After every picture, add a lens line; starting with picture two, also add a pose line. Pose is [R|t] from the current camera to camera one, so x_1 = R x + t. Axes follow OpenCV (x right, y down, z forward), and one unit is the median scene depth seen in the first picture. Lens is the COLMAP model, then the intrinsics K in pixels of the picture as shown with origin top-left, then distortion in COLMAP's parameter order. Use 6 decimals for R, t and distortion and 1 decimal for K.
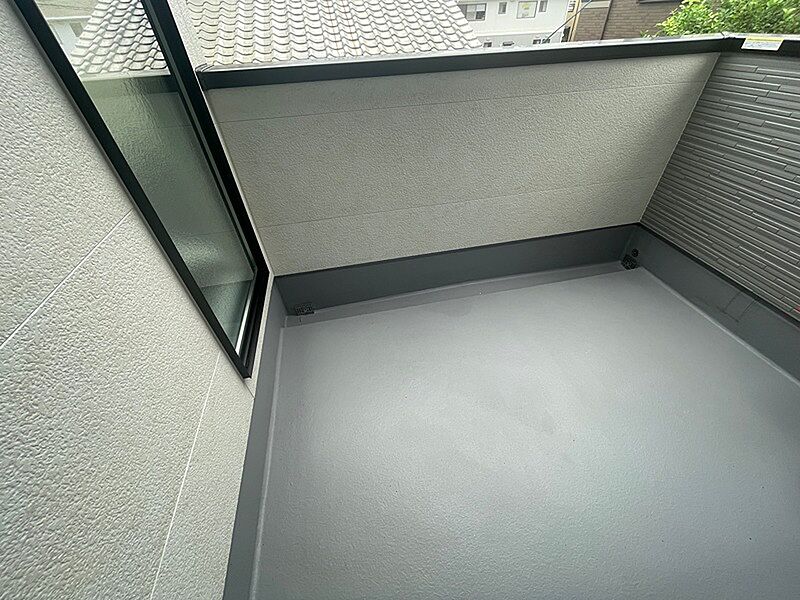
lens RADIAL K [[324.2, 0, 401.5], [0, 324.2, 299.4], [0, 0, 1]] dist [-0.002320, 0.000004]
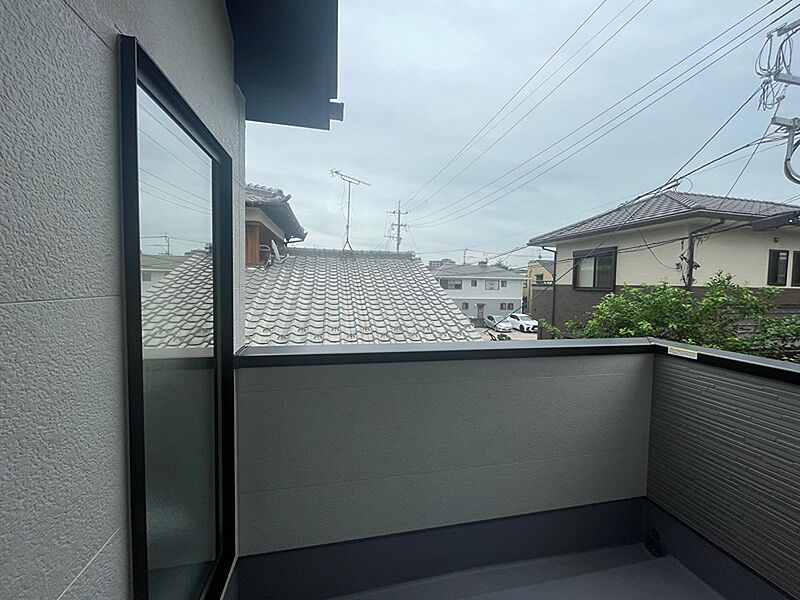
lens RADIAL K [[324.2, 0, 401.6], [0, 324.2, 299.6], [0, 0, 1]] dist [-0.002320, 0.000004]
pose [[0.998400, 0.055140, 0.012540, -0.022472], [-0.035659, 0.786021, -0.617171, -0.084745], [-0.043888, 0.615736, 0.786729, -0.069322]]
